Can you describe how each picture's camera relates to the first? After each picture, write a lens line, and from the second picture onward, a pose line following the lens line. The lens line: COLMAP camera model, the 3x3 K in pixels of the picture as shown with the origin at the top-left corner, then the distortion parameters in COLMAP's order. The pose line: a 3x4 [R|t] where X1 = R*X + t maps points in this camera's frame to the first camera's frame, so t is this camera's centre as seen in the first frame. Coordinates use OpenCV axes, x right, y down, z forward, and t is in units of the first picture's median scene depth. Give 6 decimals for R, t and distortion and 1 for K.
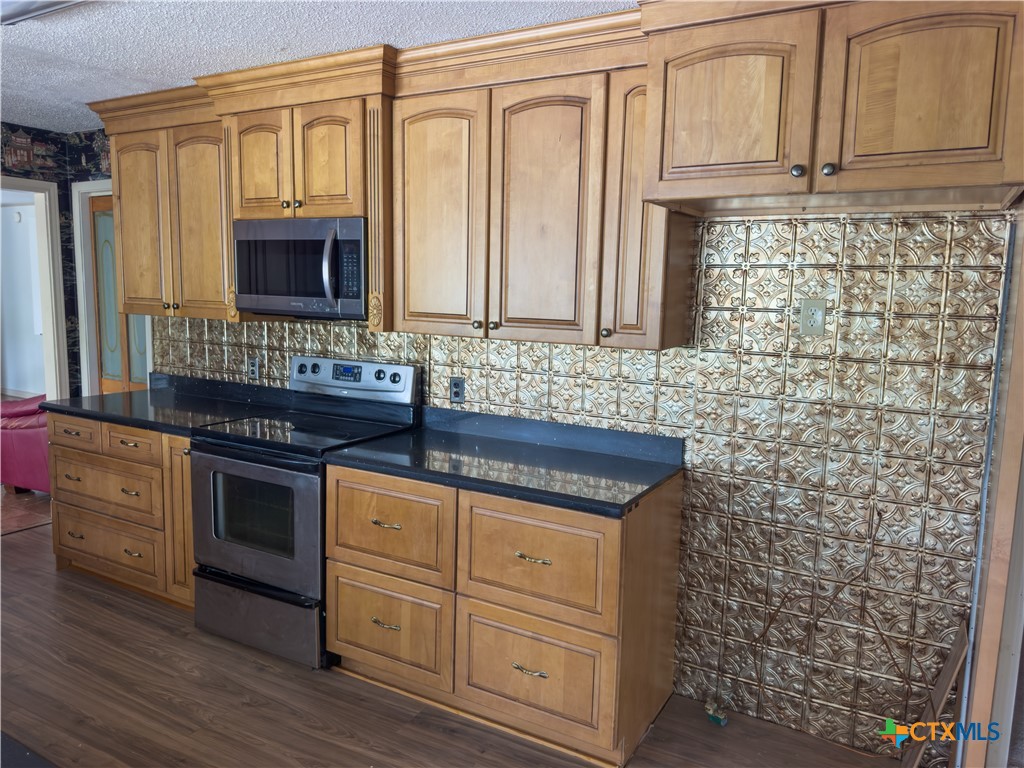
lens RADIAL K [[717.9, 0, 516.9], [0, 717.9, 374.0], [0, 0, 1]] dist [0.065107, -0.081214]
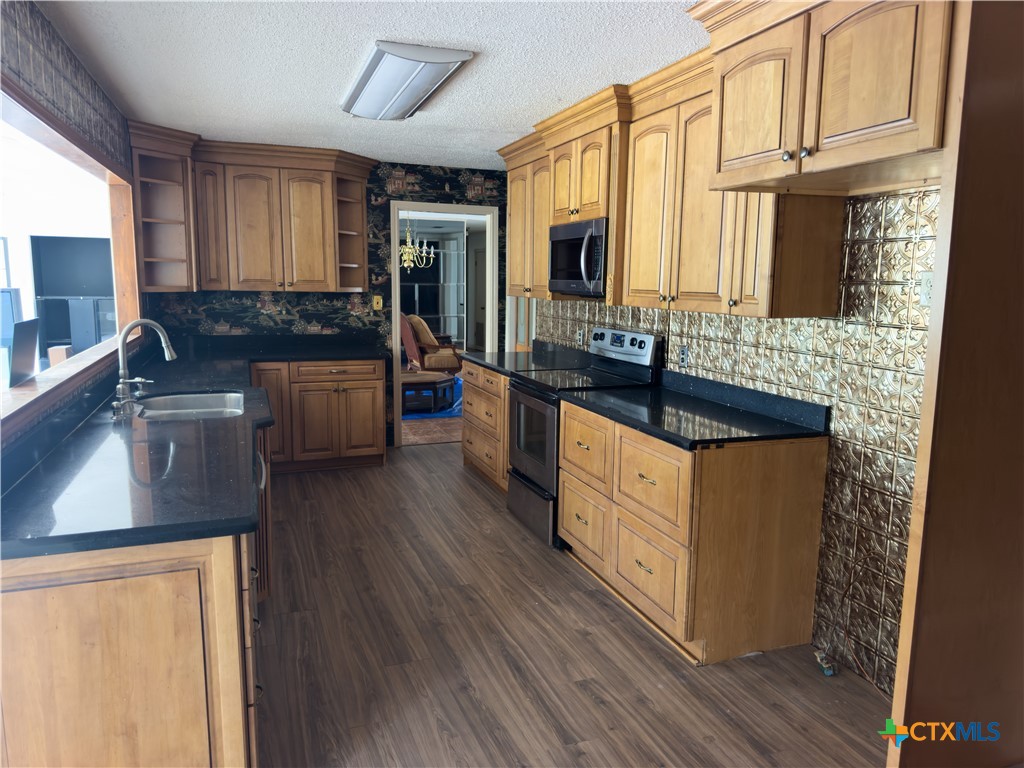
lens RADIAL K [[720.3, 0, 517.0], [0, 720.3, 385.3], [0, 0, 1]] dist [0.068783, -0.101242]
pose [[0.762802, 0.080656, -0.641583, 0.548748], [-0.070728, 0.996644, 0.041202, 0.045550], [0.642753, 0.013949, 0.765946, -0.111208]]
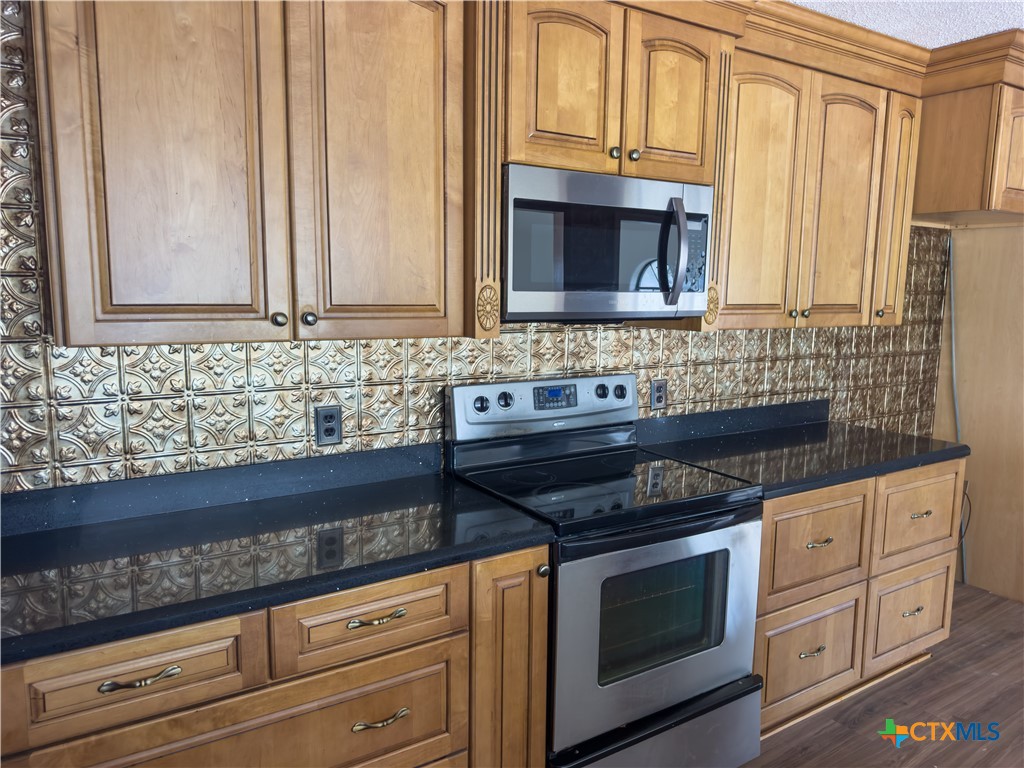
lens RADIAL K [[719.0, 0, 516.1], [0, 719.0, 378.4], [0, 0, 1]] dist [0.064134, -0.095438]
pose [[0.476999, -0.131438, 0.869020, -1.048144], [0.100914, 0.990406, 0.094407, -0.109539], [-0.873091, 0.042664, 0.485687, 0.830565]]
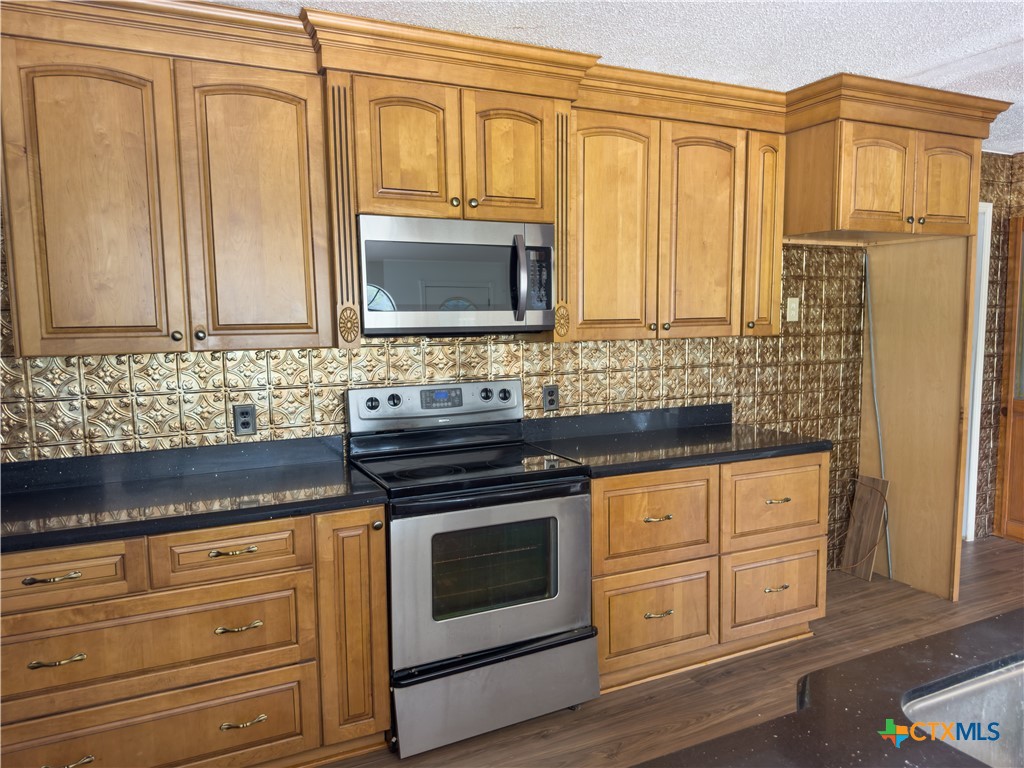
lens RADIAL K [[720.3, 0, 517.0], [0, 720.3, 385.3], [0, 0, 1]] dist [0.068783, -0.101242]
pose [[0.578171, -0.113454, 0.807989, -1.065462], [0.123248, 0.991066, 0.050969, -0.060829], [-0.806553, 0.070115, 0.586989, 0.501592]]
